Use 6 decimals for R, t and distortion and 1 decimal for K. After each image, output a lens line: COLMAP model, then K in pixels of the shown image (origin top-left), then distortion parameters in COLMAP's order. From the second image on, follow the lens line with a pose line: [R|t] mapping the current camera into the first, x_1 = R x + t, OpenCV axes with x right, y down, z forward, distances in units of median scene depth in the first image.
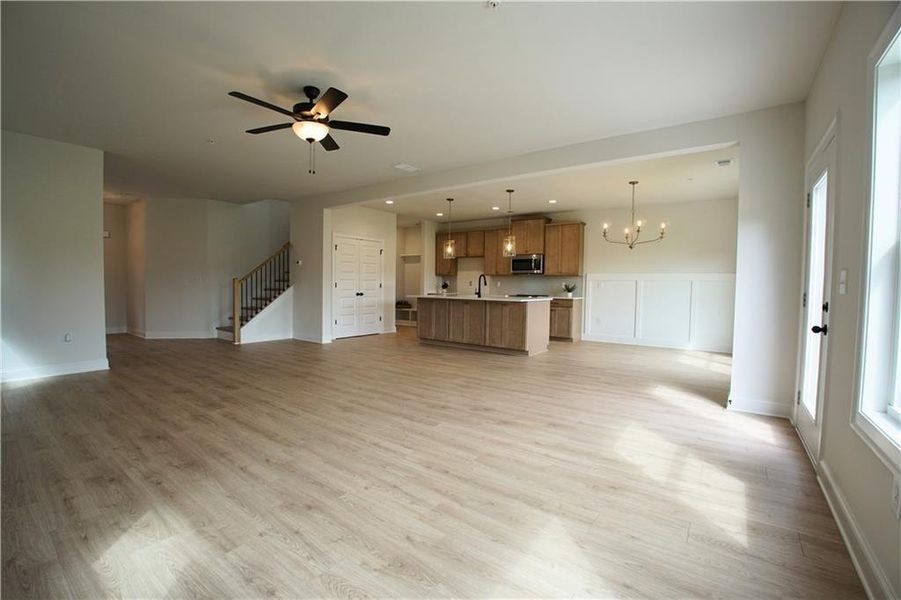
lens RADIAL K [[396.9, 0, 447.9], [0, 396.9, 302.4], [0, 0, 1]] dist [-0.051443, 0.000387]
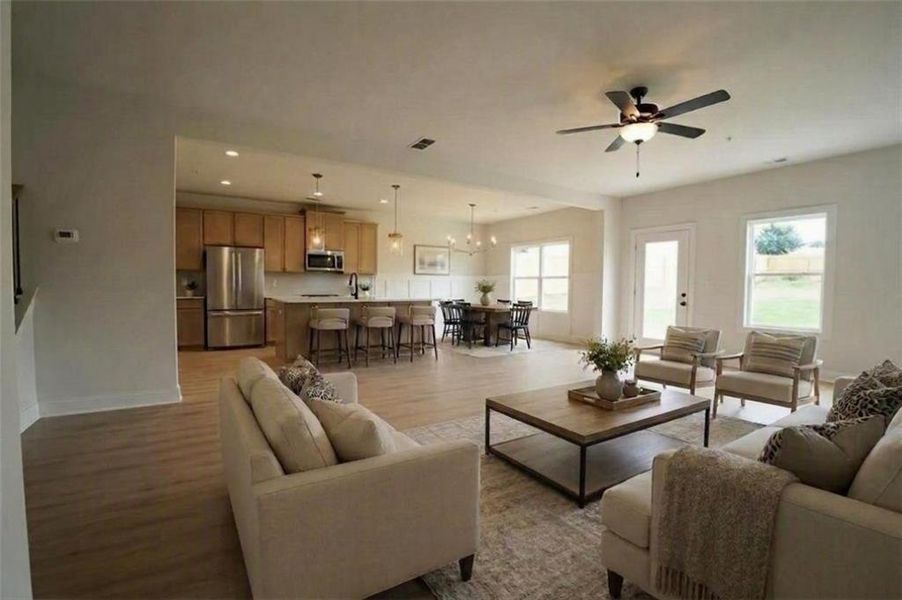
lens RADIAL K [[396.7, 0, 451.0], [0, 396.7, 300.0], [0, 0, 1]] dist [-0.051589, -0.000422]
pose [[0.363785, -0.043488, 0.930467, -0.556944], [0.036487, 0.998808, 0.032417, -0.026885], [-0.930768, 0.022157, 0.364939, 0.420481]]
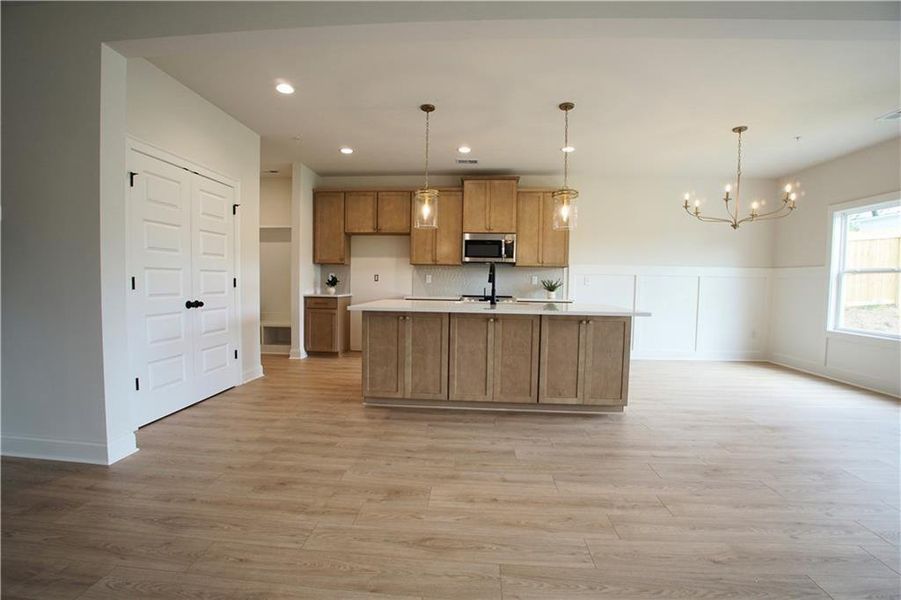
lens RADIAL K [[393.8, 0, 447.5], [0, 393.8, 299.1], [0, 0, 1]] dist [-0.051295, 0.000467]
pose [[0.843861, -0.027357, 0.535865, -0.211561], [0.020857, 0.999617, 0.018187, -0.027563], [-0.536157, -0.004171, 0.844108, 0.510983]]
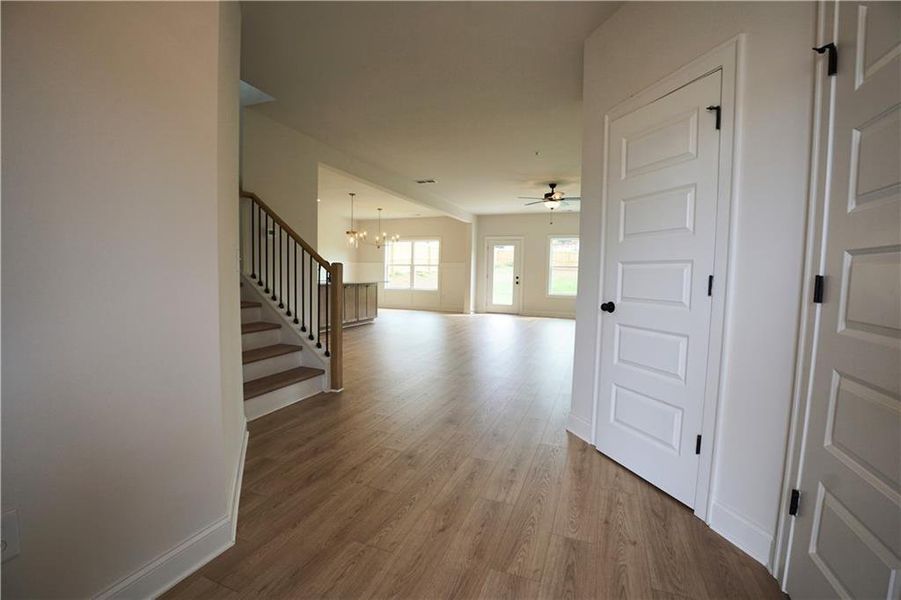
lens RADIAL K [[396.4, 0, 450.5], [0, 396.4, 300.0], [0, 0, 1]] dist [-0.027004, 0.000182]
pose [[-0.259623, -0.086443, 0.961833, -0.908153], [0.021552, 0.995219, 0.095261, -0.051587], [-0.965470, 0.045461, -0.256518, 0.822213]]
